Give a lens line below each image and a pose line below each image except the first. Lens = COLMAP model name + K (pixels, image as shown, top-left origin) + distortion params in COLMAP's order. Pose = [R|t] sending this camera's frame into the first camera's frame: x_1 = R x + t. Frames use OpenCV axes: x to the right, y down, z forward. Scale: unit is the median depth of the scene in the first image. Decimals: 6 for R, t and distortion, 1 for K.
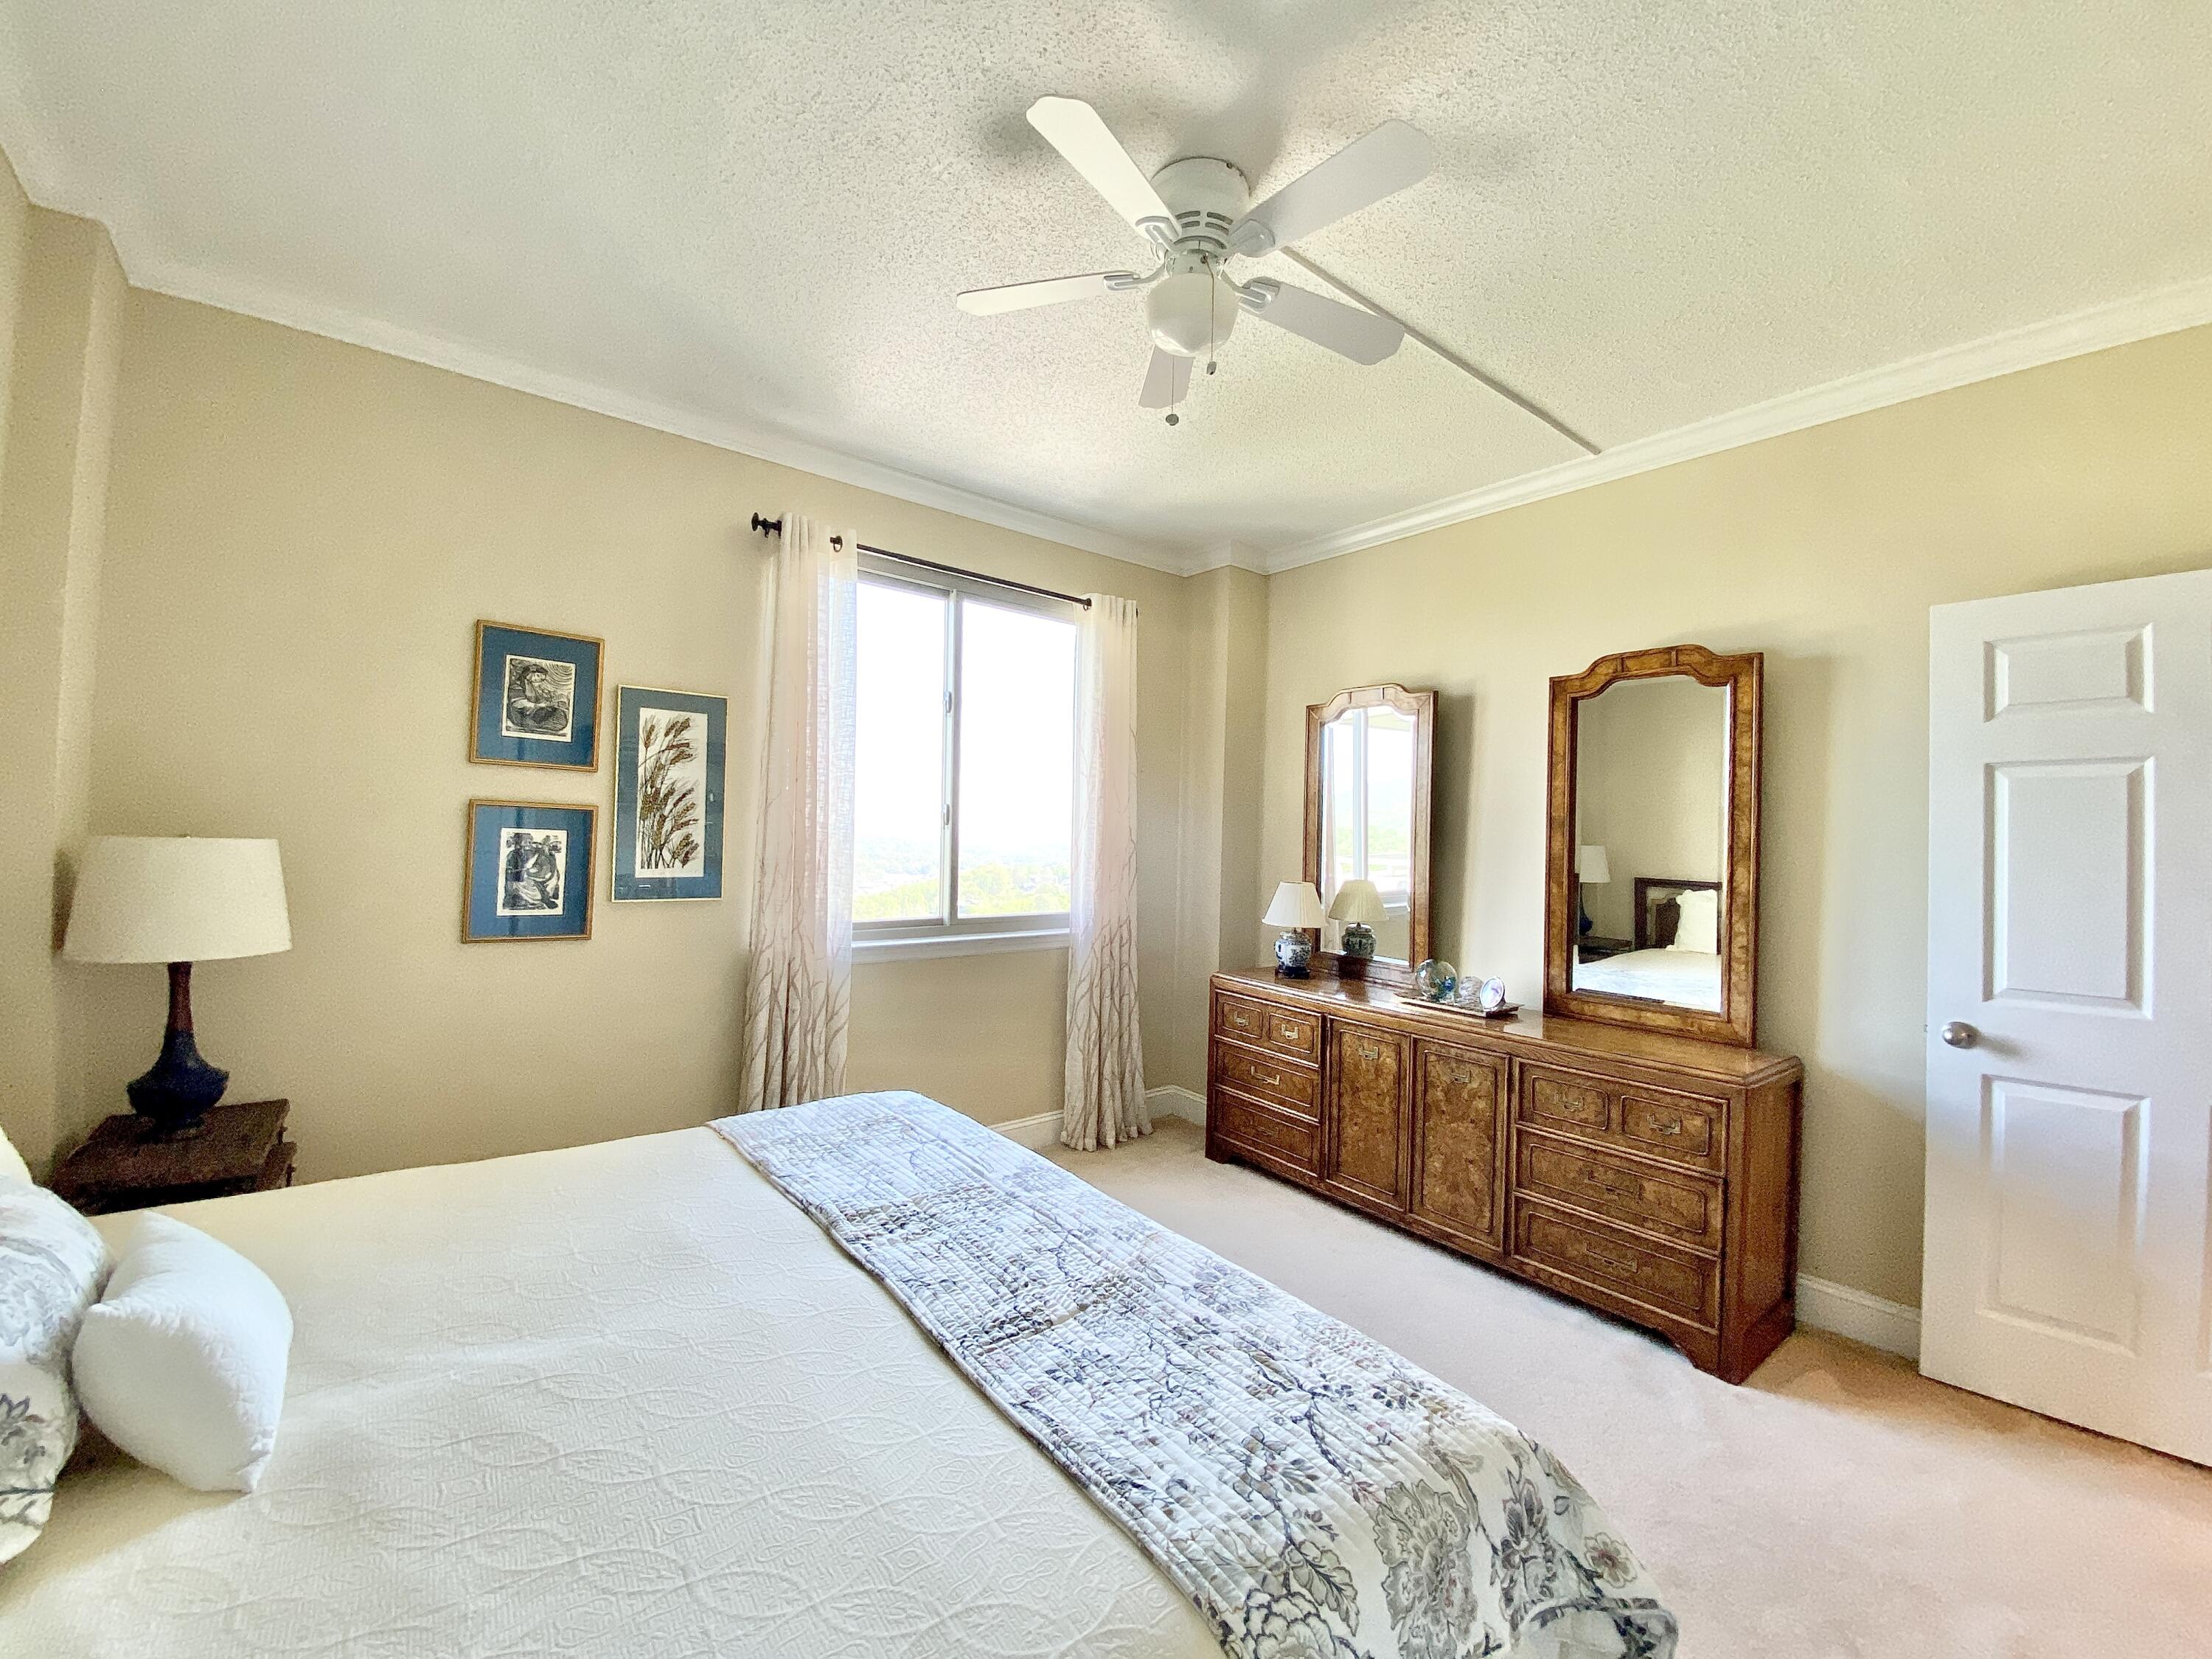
lens RADIAL K [[885.0, 0, 1113.2], [0, 885.0, 823.8], [0, 0, 1]] dist [0.021193, -0.020895]
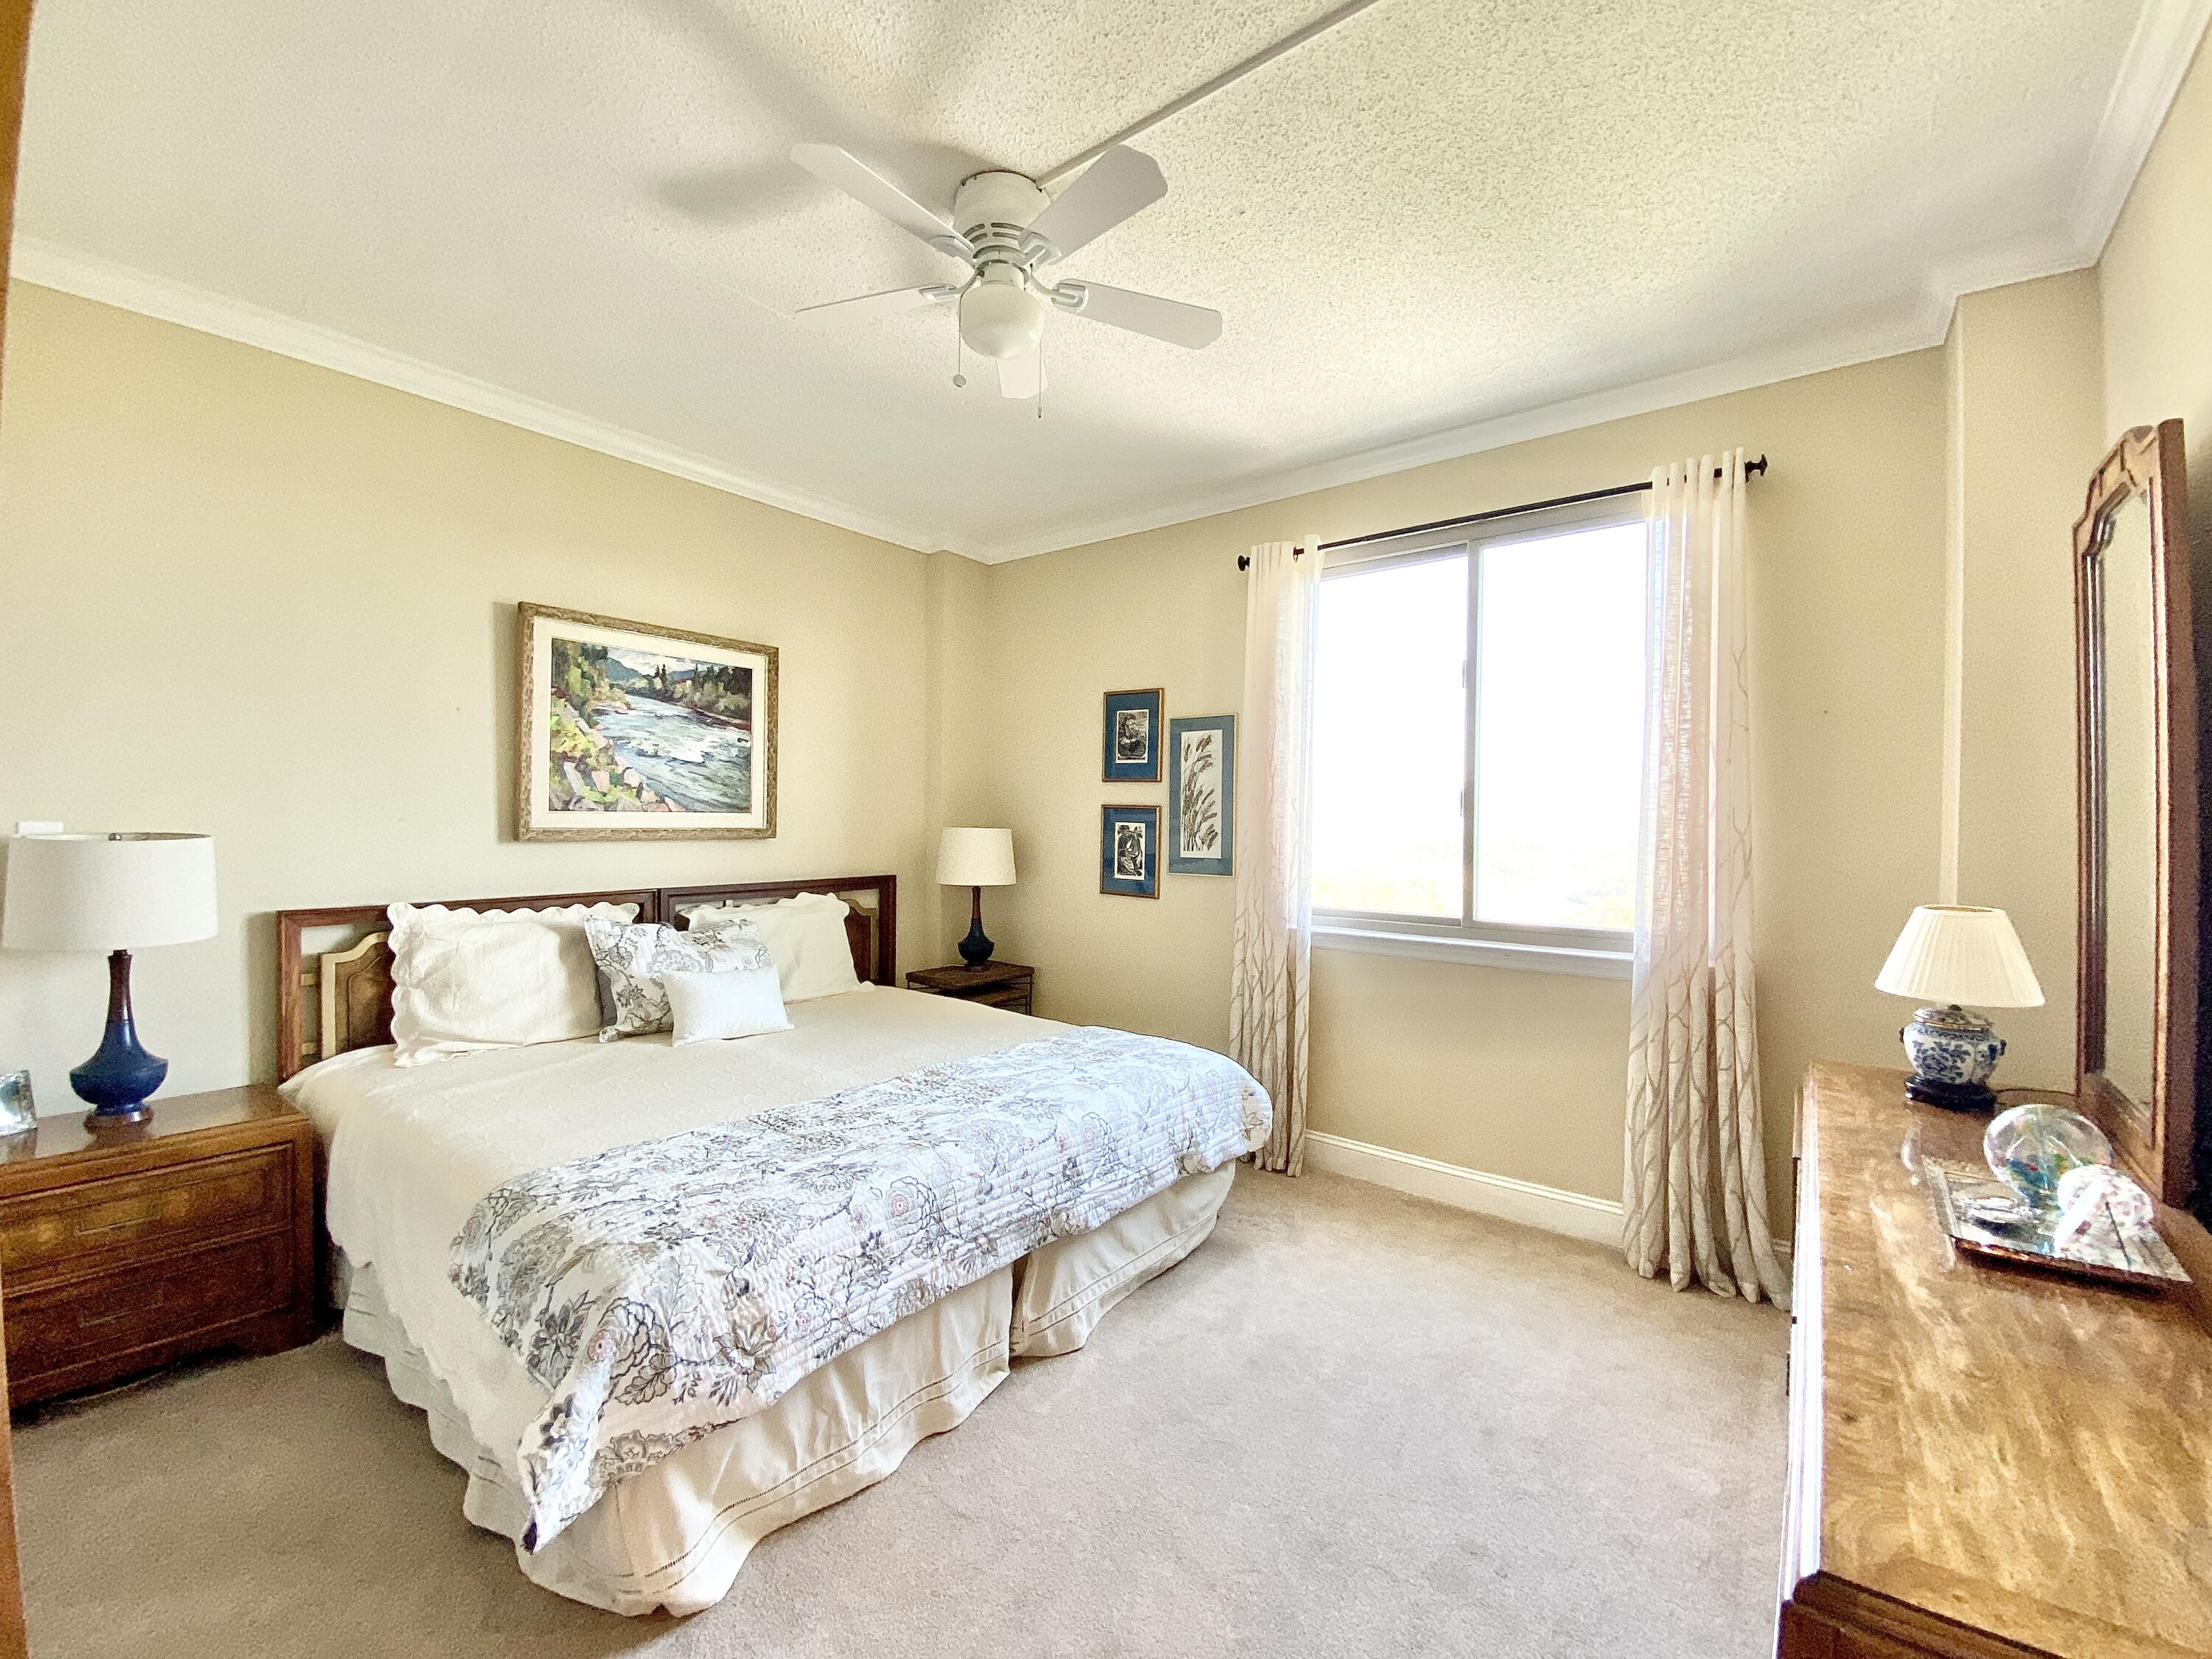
lens RADIAL K [[885.0, 0, 1113.2], [0, 885.0, 823.8], [0, 0, 1]] dist [0.021193, -0.020895]
pose [[0.220277, -0.020281, -0.975226, 0.752437], [0.007145, 0.999791, -0.019178, 0.034157], [0.975411, -0.002744, 0.220376, 0.590769]]
